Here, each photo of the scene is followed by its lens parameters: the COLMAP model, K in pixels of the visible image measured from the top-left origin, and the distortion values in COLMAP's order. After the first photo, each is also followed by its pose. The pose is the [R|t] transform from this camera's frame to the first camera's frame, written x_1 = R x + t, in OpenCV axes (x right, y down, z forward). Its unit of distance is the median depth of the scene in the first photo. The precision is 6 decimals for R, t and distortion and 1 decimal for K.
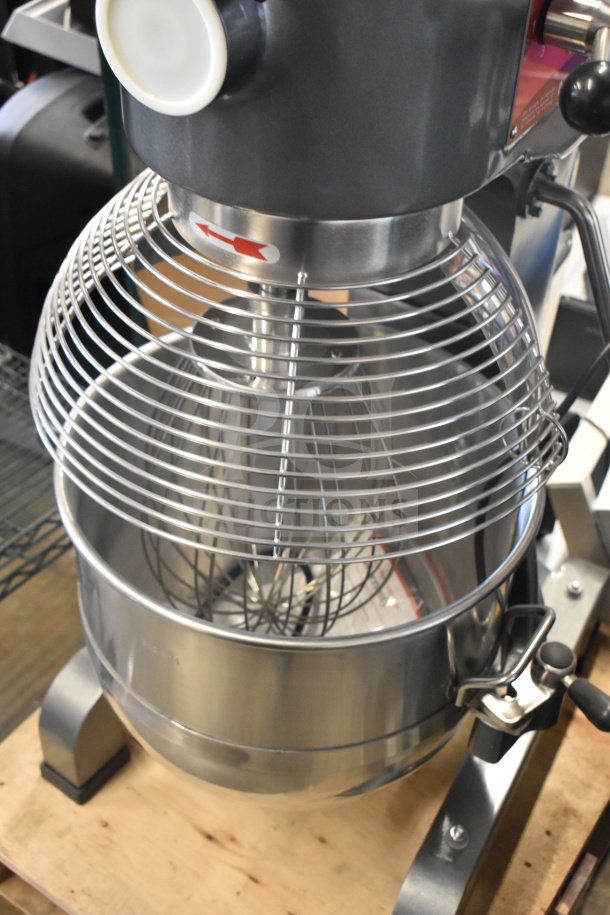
lens RADIAL K [[1151.2, 0, 308.4], [0, 1151.2, 459.6], [0, 0, 1]] dist [-0.038143, 0.000000]
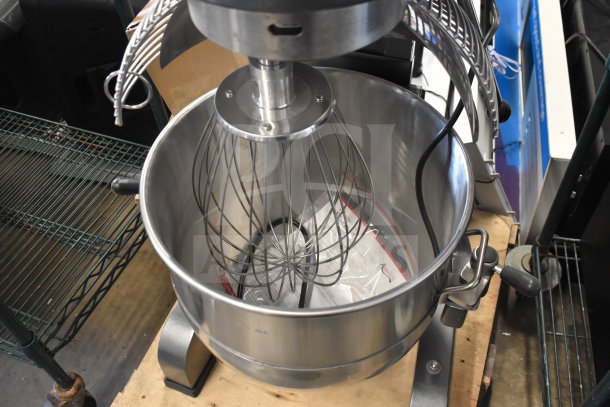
lens RADIAL K [[600.2, 0, 302.4], [0, 600.2, 200.8], [0, 0, 1]] dist [-0.061019, 0.000000]
pose [[0.967197, -0.233977, 0.098918, -0.084707], [0.218970, 0.965305, 0.142264, -0.066640], [-0.128772, -0.115937, 0.984874, 0.217342]]
